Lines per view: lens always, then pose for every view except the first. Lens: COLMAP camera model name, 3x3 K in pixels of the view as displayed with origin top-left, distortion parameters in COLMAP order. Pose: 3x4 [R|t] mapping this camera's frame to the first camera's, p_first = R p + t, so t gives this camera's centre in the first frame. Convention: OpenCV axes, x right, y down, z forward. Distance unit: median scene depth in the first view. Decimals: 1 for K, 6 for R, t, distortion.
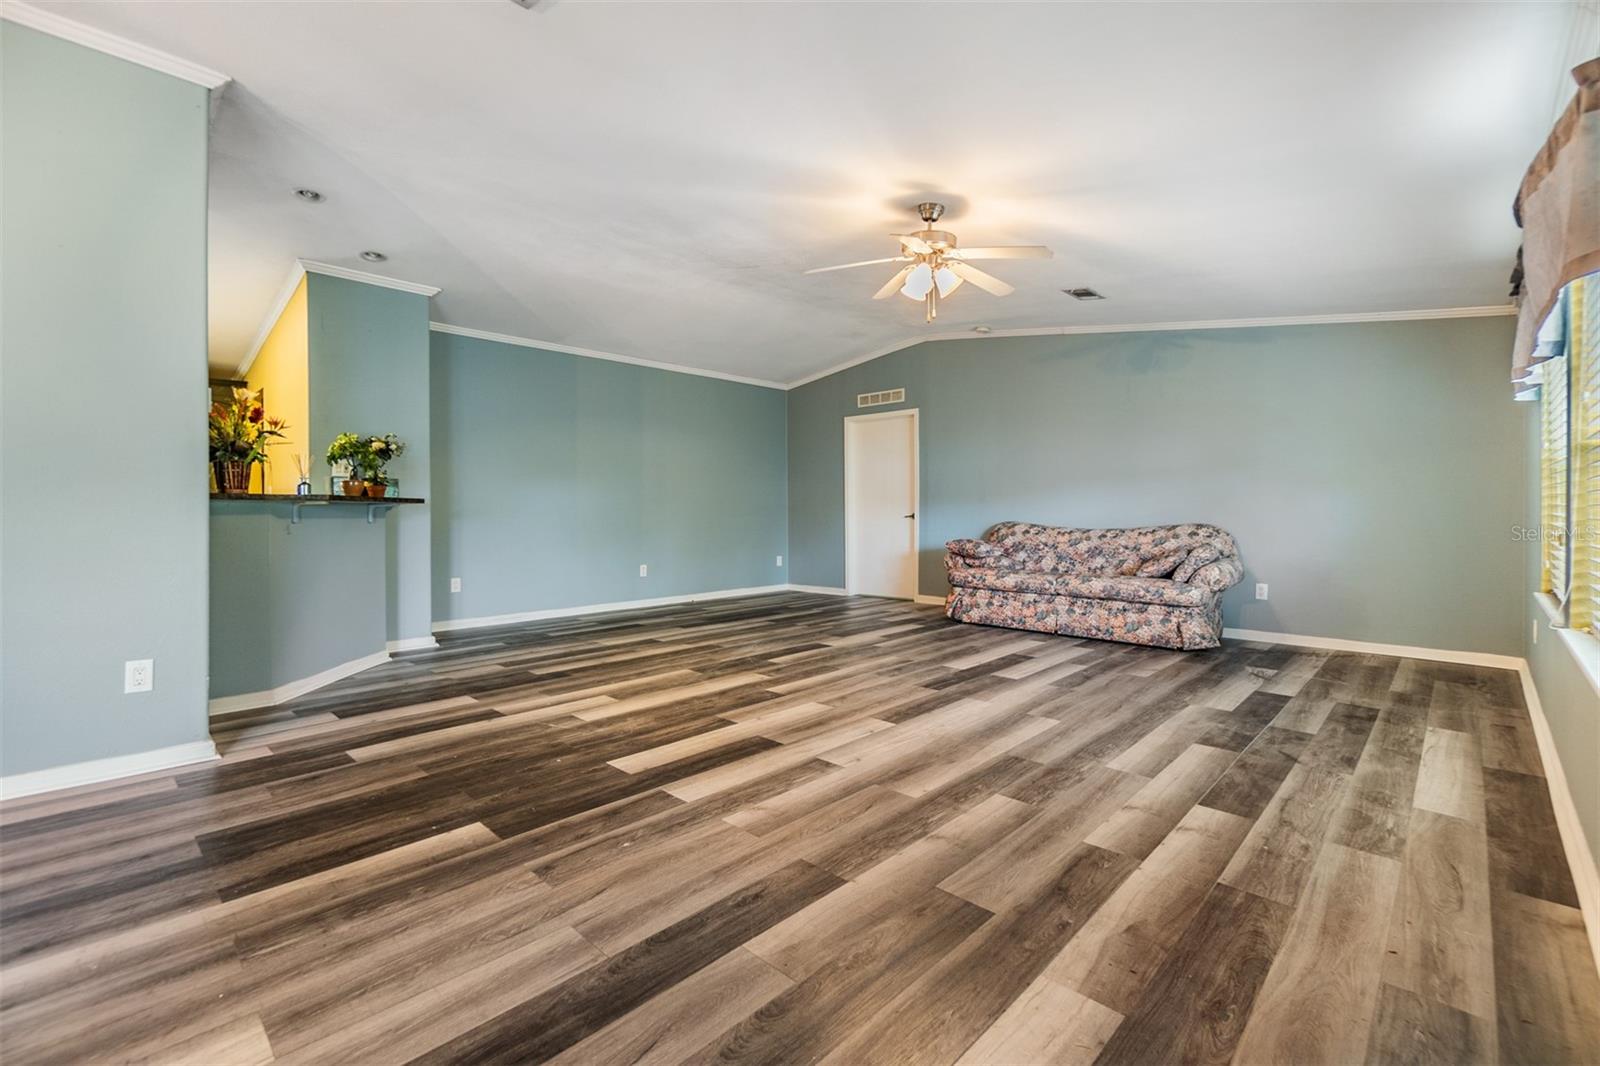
lens RADIAL K [[698.4, 0, 806.2], [0, 698.4, 506.2], [0, 0, 1]] dist [-0.004122, 0.000292]
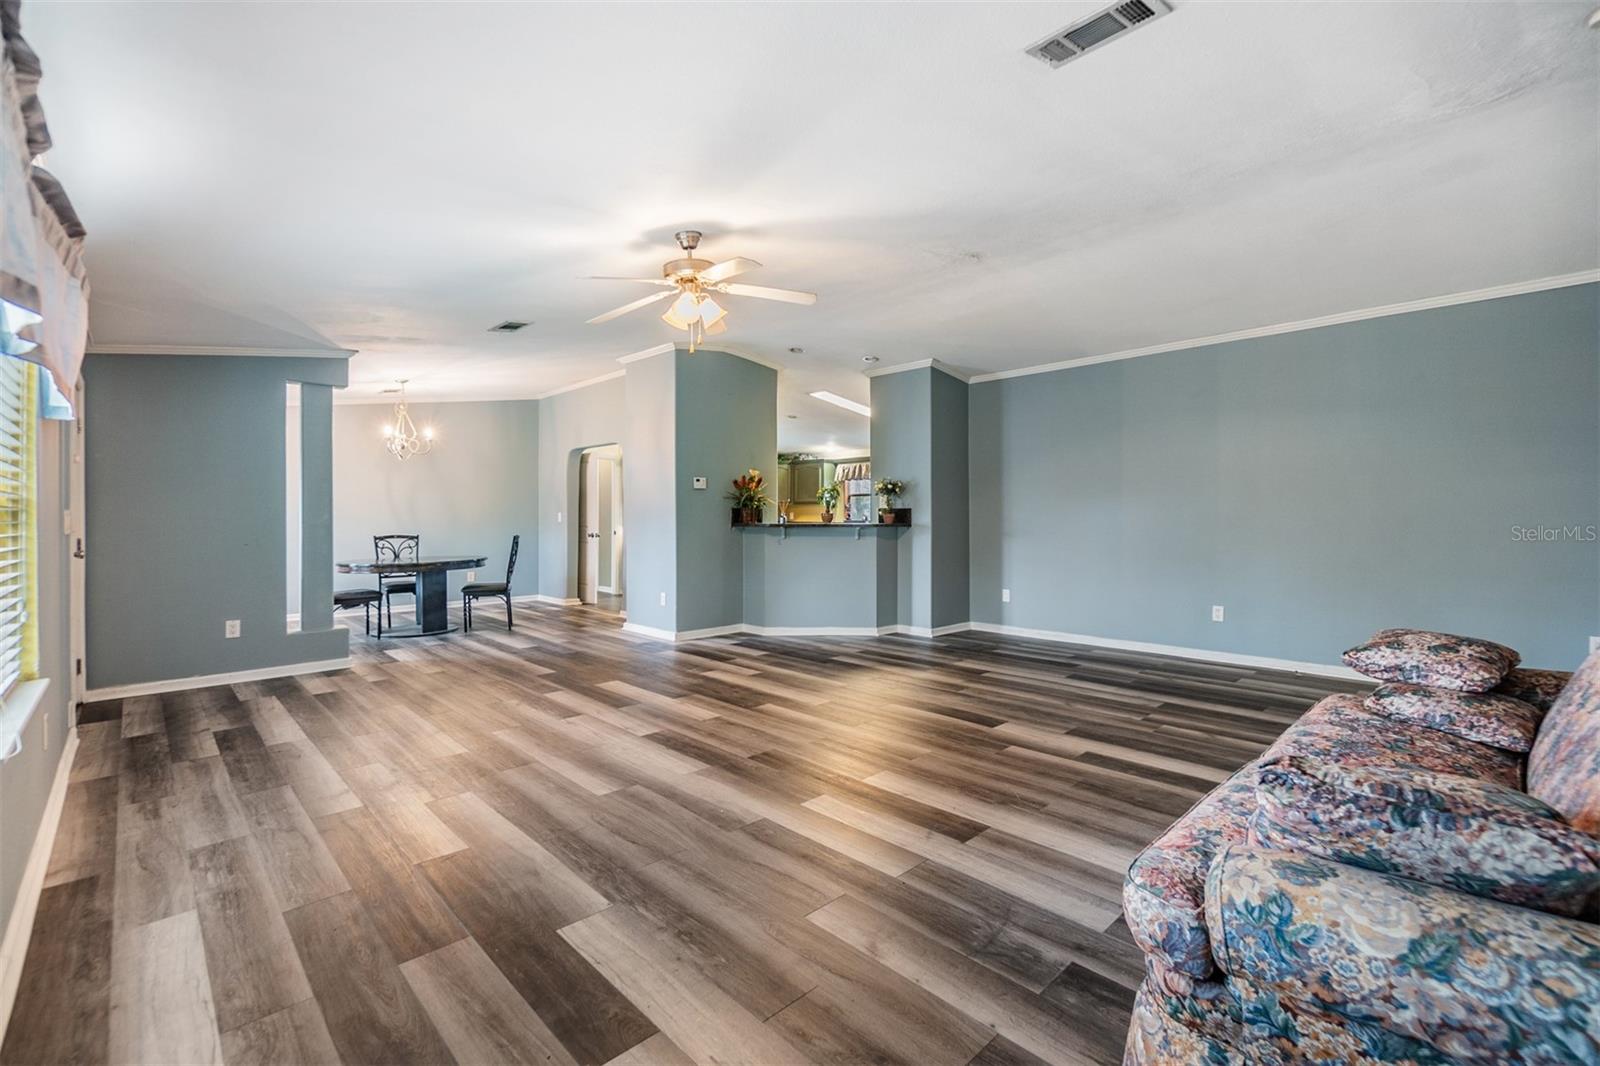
lens RADIAL K [[698.4, 0, 802.8], [0, 698.4, 519.3], [0, 0, 1]] dist [-0.004122, 0.000292]
pose [[-0.043820, 0.005519, -0.999024, 1.228550], [0.009524, 0.999942, 0.005106, -0.042021], [0.998994, -0.009291, -0.043870, 1.296898]]
